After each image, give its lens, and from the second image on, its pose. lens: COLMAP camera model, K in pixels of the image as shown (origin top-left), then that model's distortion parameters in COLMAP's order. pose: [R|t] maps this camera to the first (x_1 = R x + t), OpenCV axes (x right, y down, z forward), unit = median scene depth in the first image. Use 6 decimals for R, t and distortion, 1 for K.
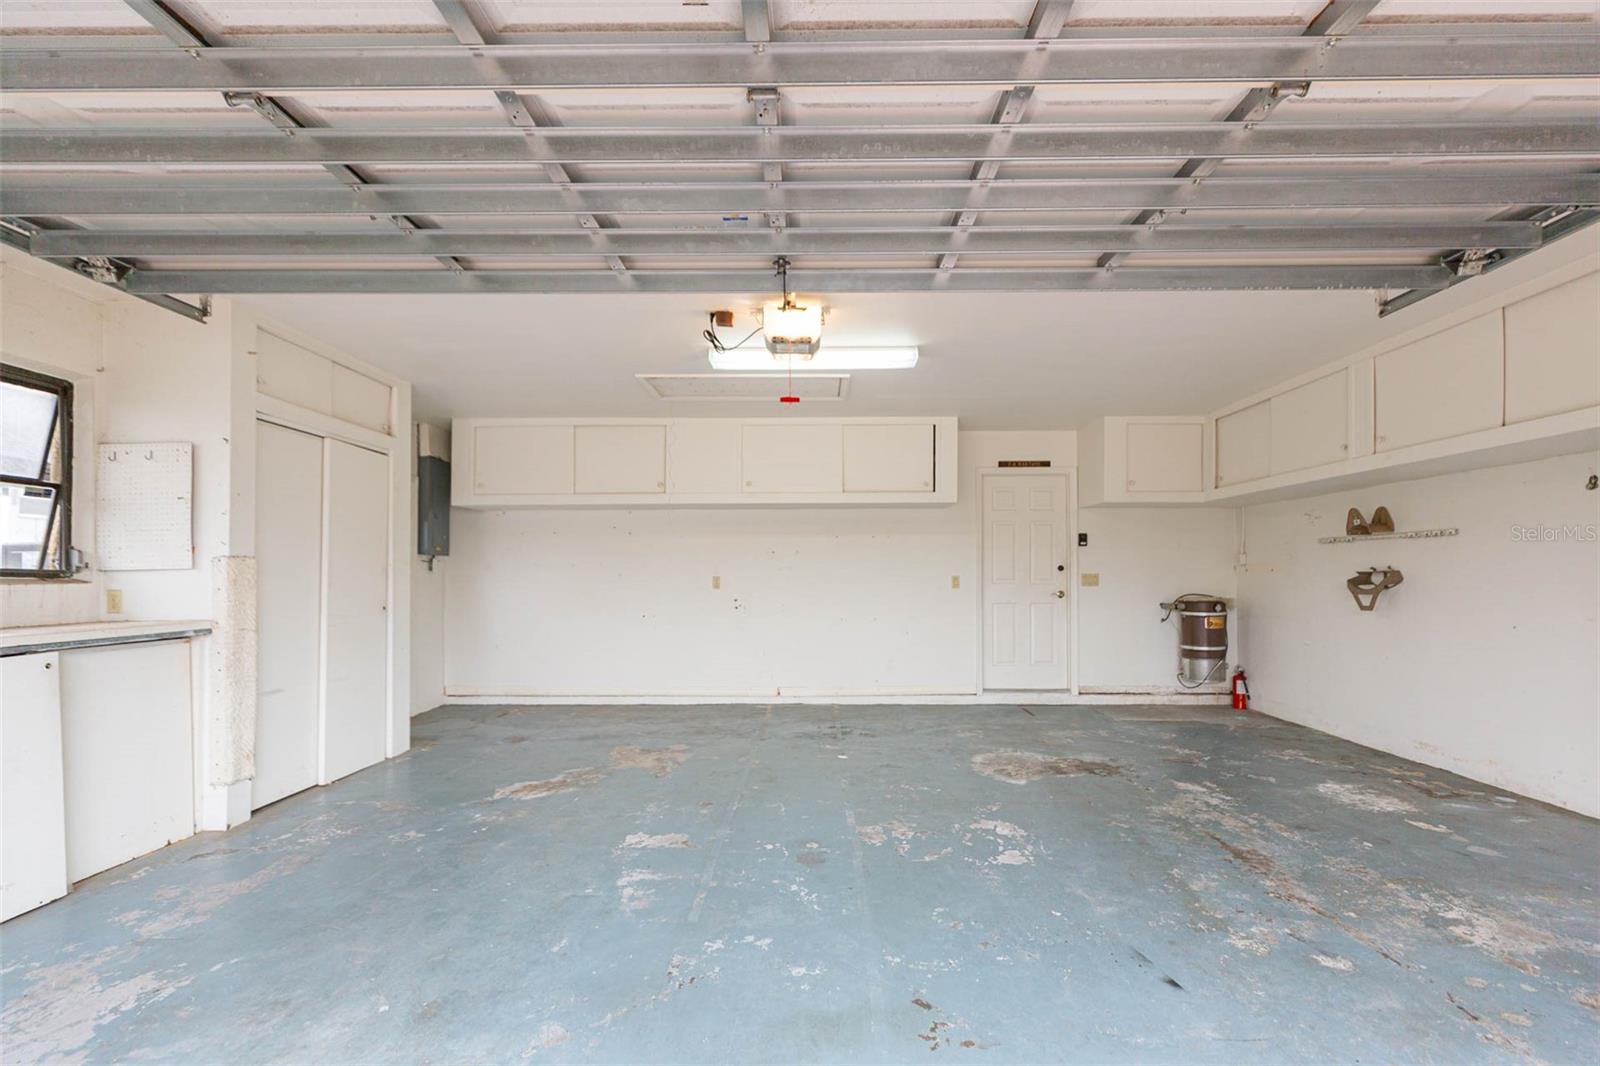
lens RADIAL K [[726.5, 0, 801.1], [0, 726.5, 561.4], [0, 0, 1]] dist [0.002654, -0.000555]
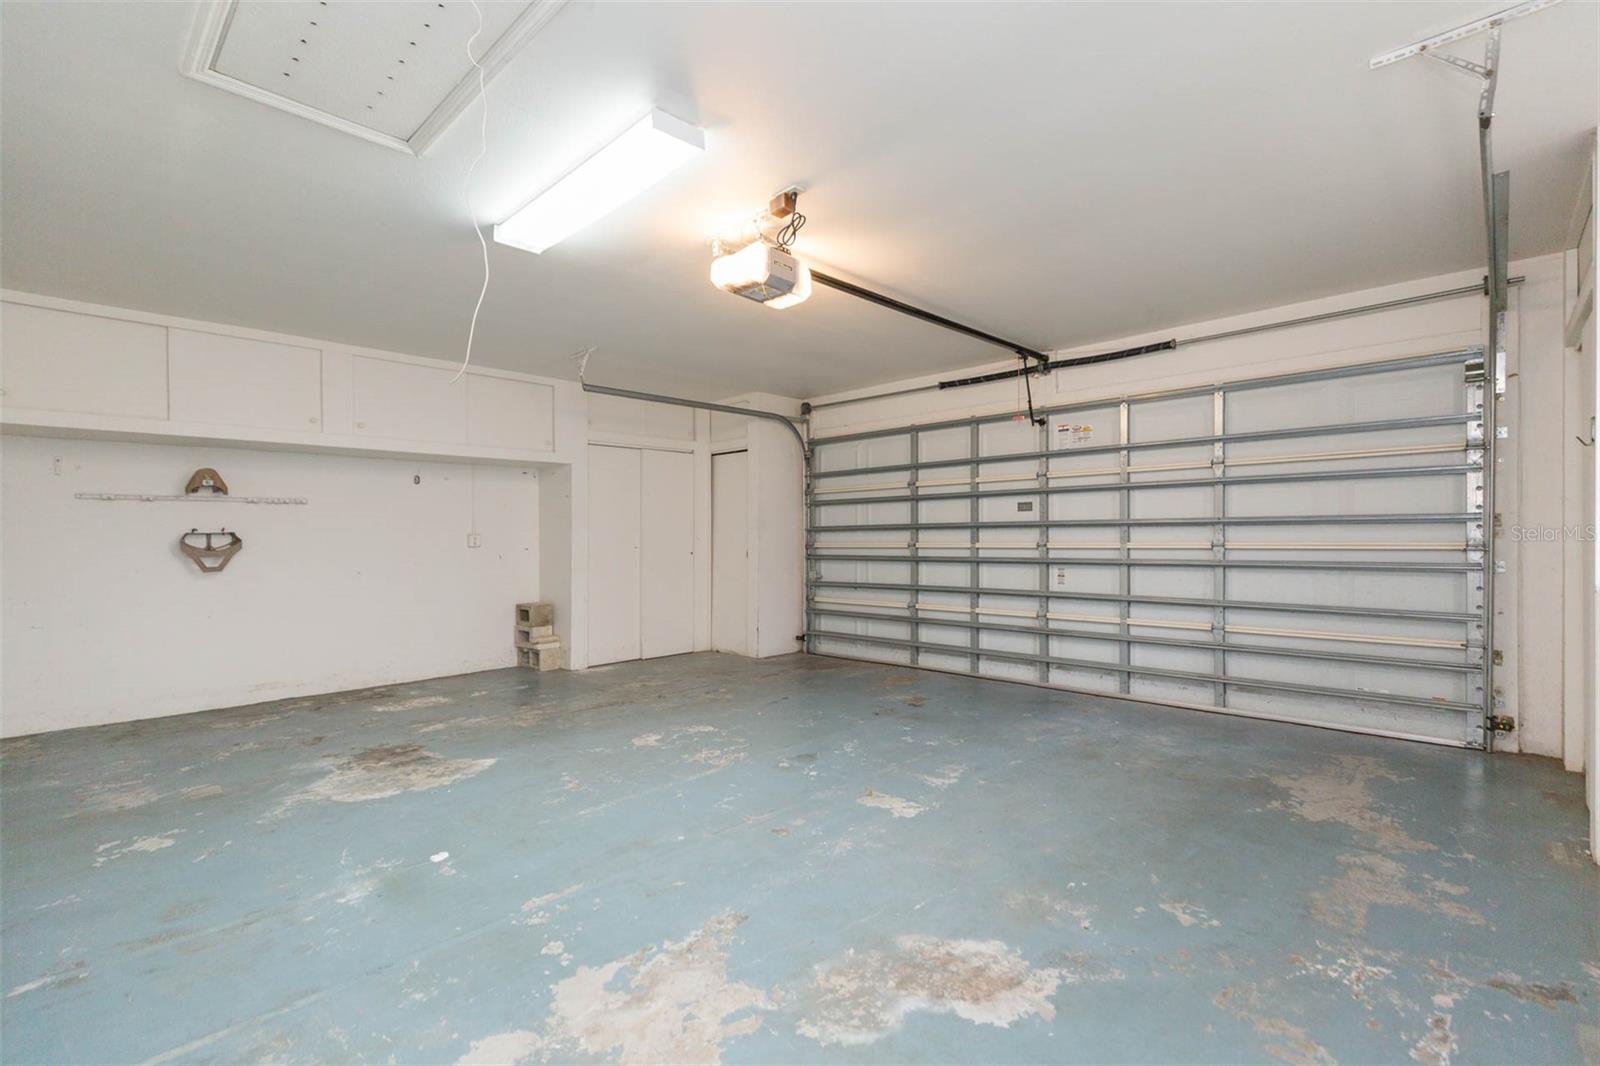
lens RADIAL K [[721.0, 0, 803.0], [0, 721.0, 538.5], [0, 0, 1]] dist [0.003627, 0.000043]
pose [[-0.738387, 0.008037, 0.674330, -0.566336], [-0.000701, 0.999919, -0.012684, 0.037589], [-0.674377, -0.009838, -0.738321, 1.336619]]
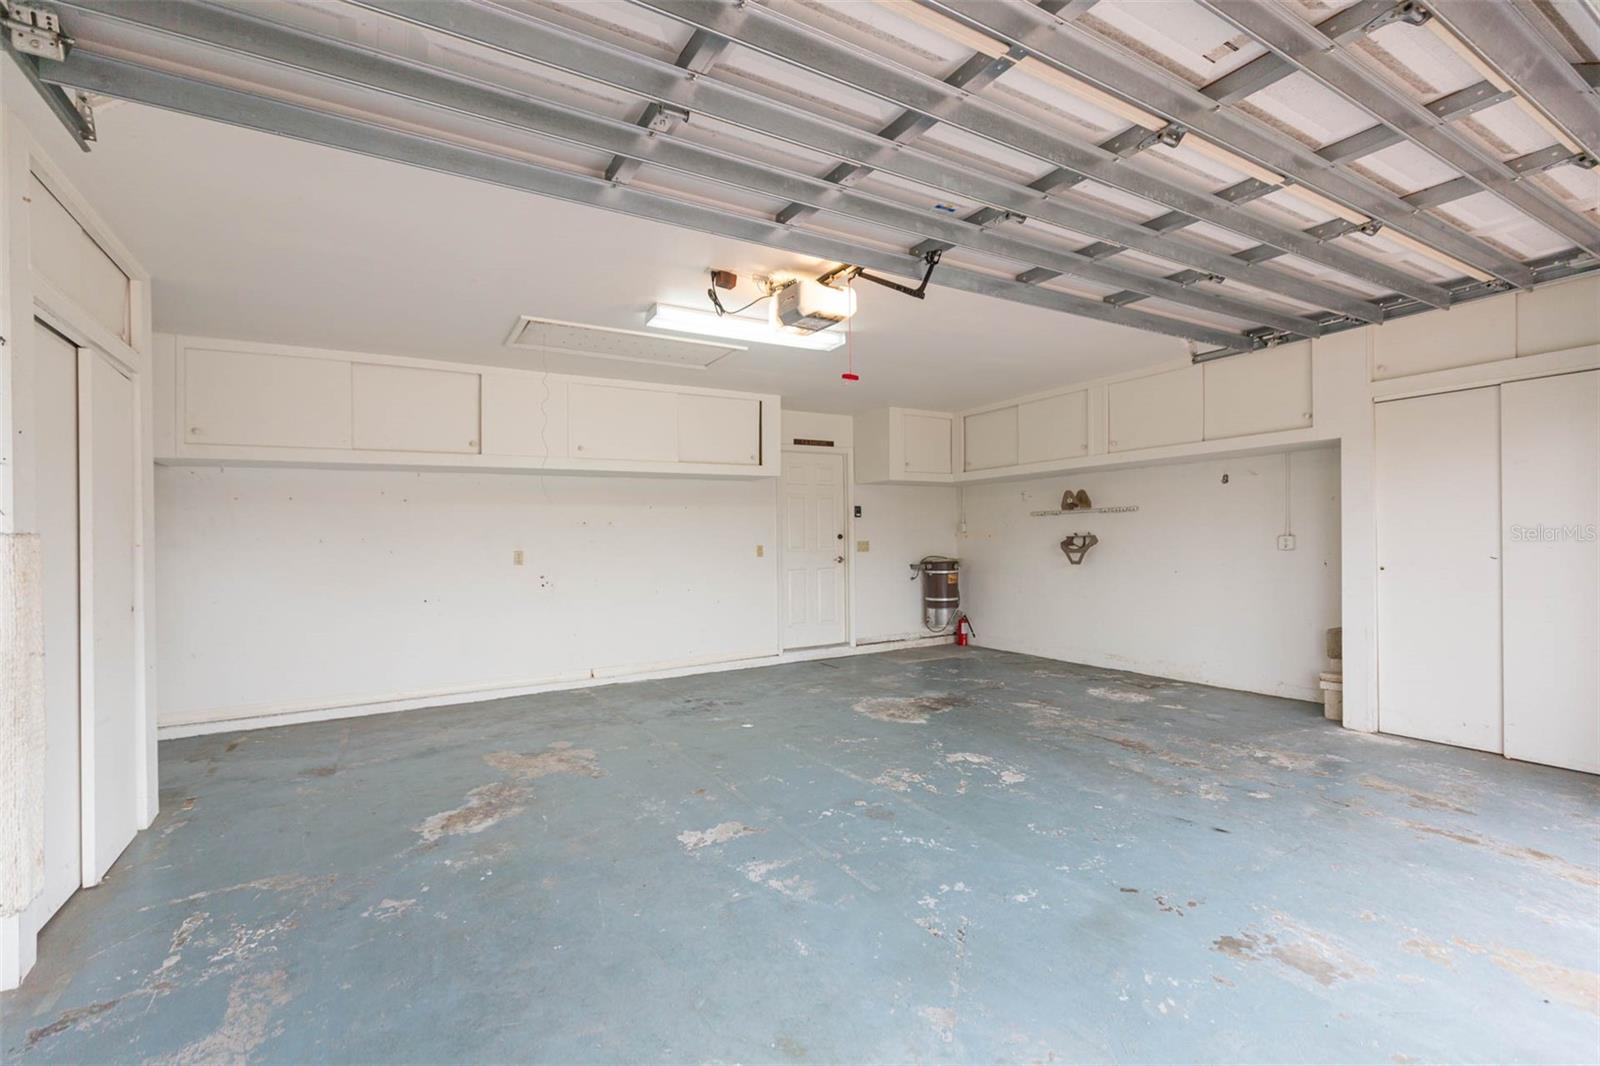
lens RADIAL K [[721.0, 0, 803.0], [0, 721.0, 538.5], [0, 0, 1]] dist [0.003627, 0.000043]
pose [[0.849024, -0.013905, 0.528171, -0.442565], [0.007836, 0.999875, 0.013727, -0.005567], [-0.528296, -0.007515, 0.849027, 0.118025]]
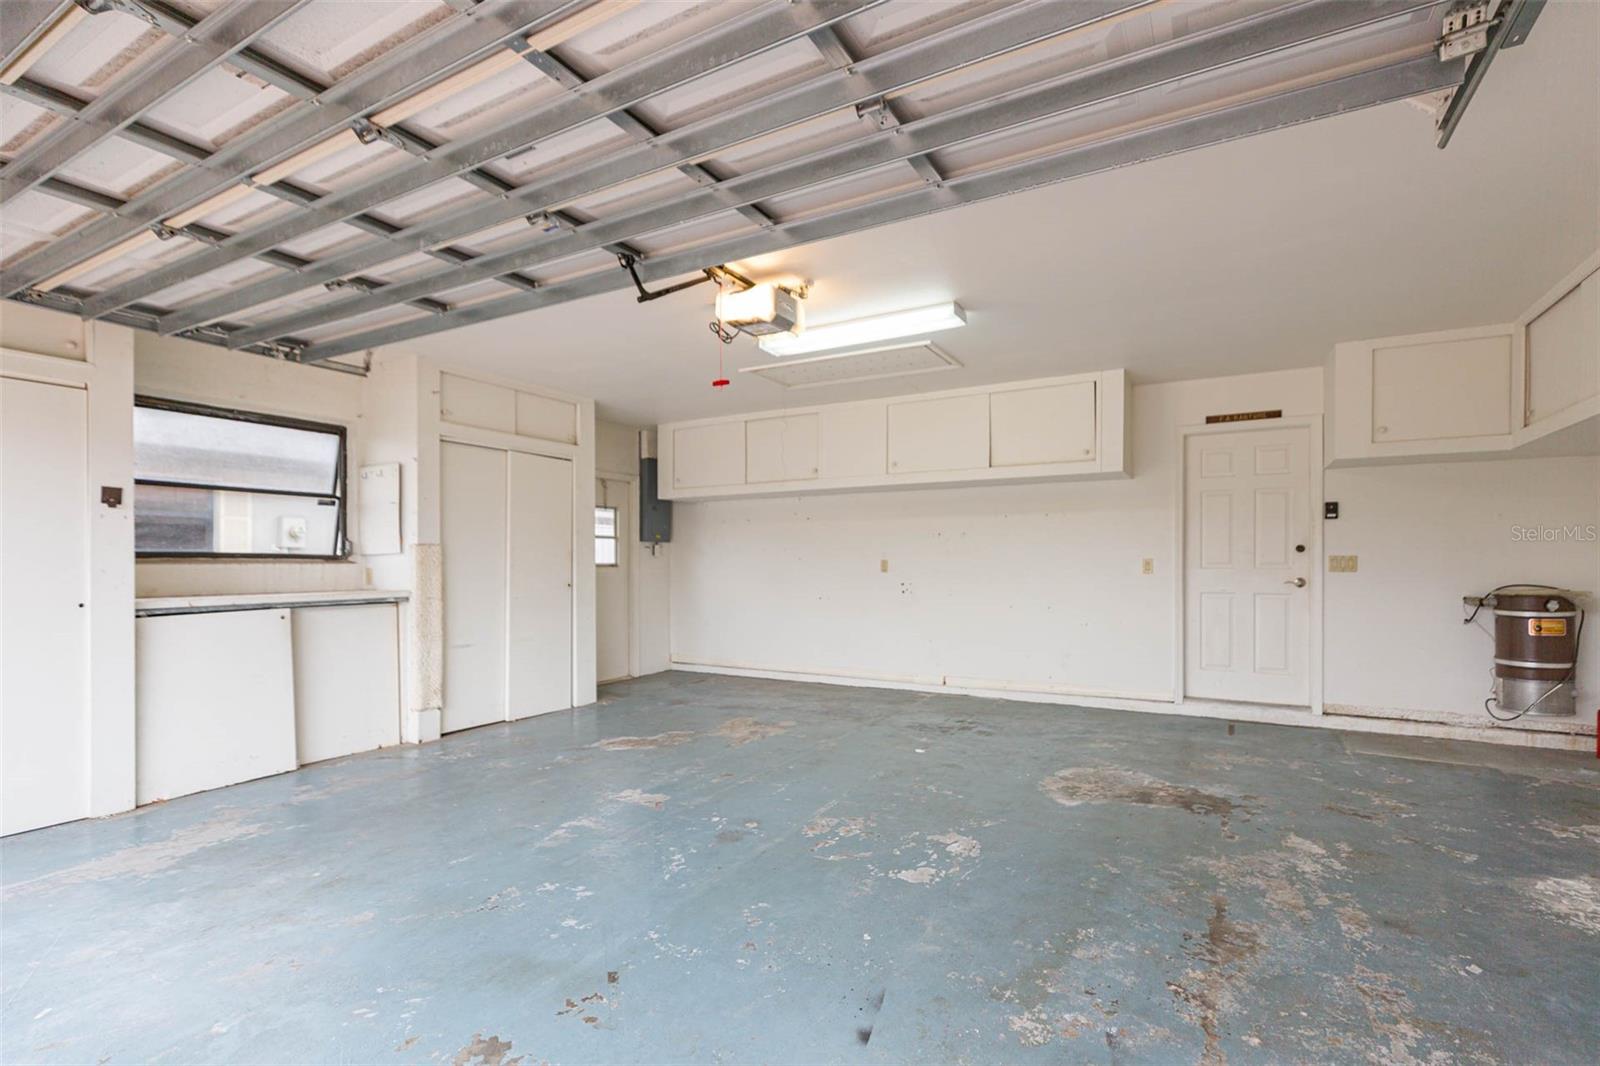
lens RADIAL K [[733.2, 0, 811.8], [0, 733.2, 562.5], [0, 0, 1]] dist [0.002730, -0.000318]
pose [[0.880865, 0.000508, -0.473367, 0.419127], [0.009757, 0.999767, 0.019230, 0.006383], [0.473267, -0.021558, 0.880655, 0.112859]]
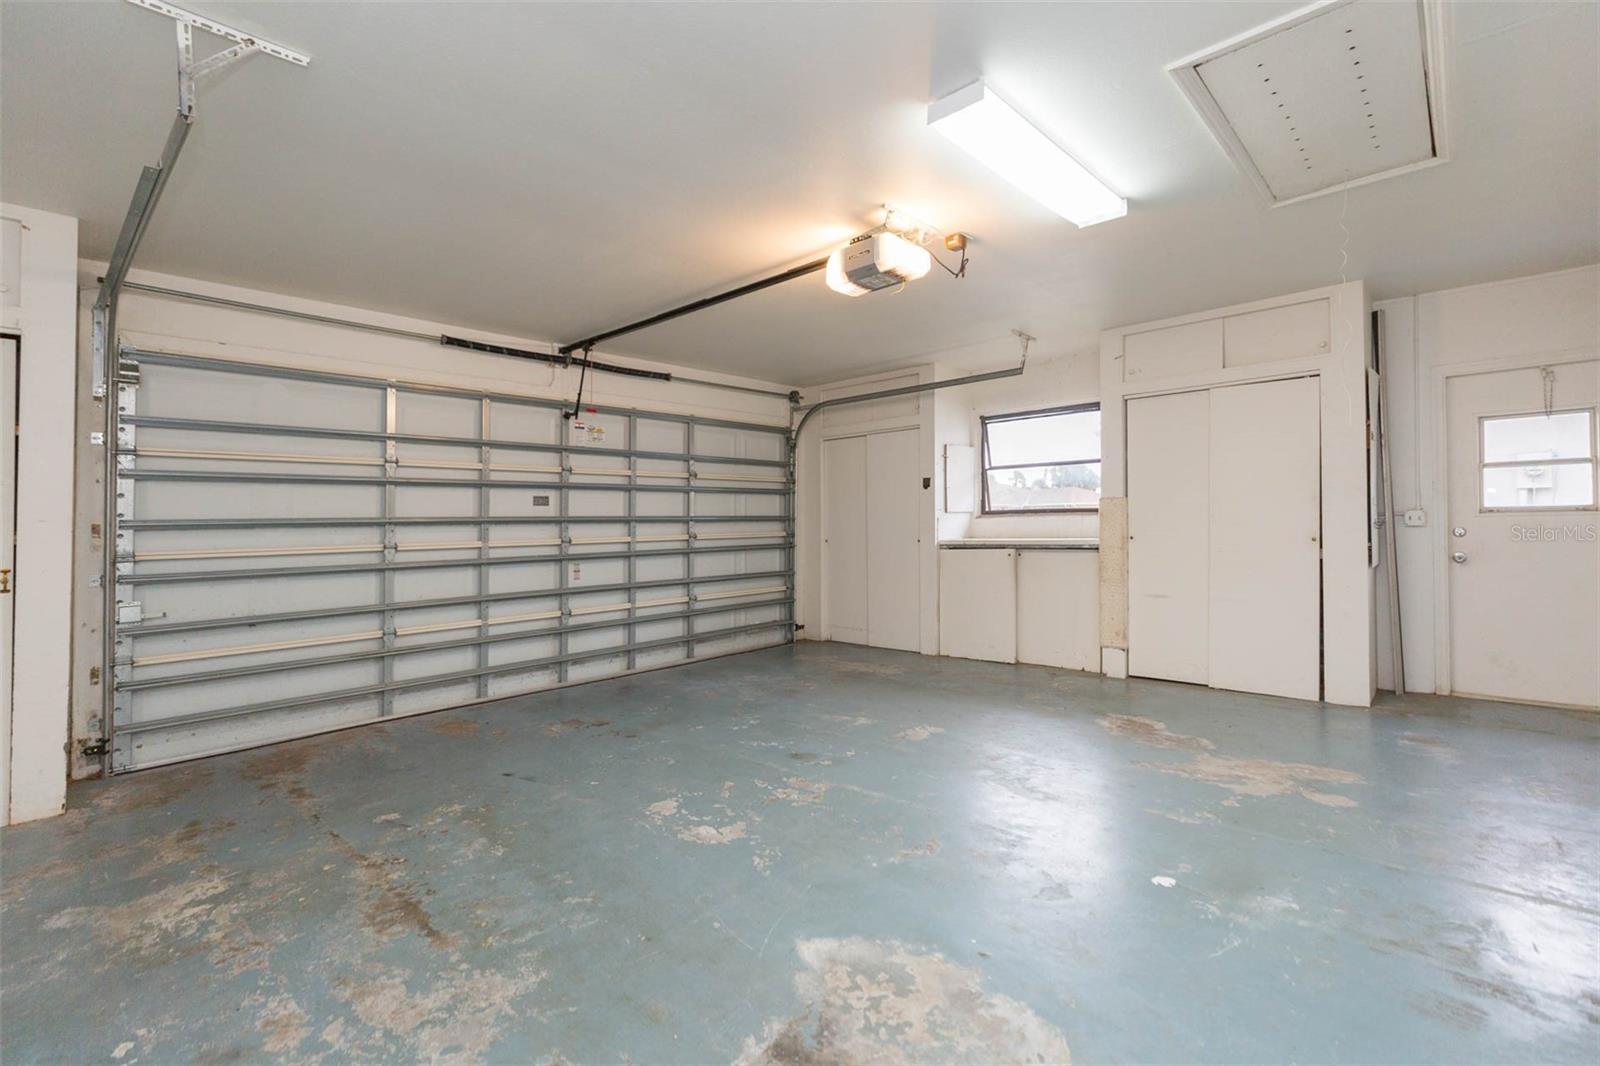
lens RADIAL K [[726.7, 0, 811.5], [0, 726.7, 526.3], [0, 0, 1]] dist [0.003146, 0.000023]
pose [[-0.658473, 0.017579, -0.752399, 0.617890], [0.037652, 0.999245, -0.009605, 0.035290], [0.751662, -0.034654, -0.658637, 1.257631]]
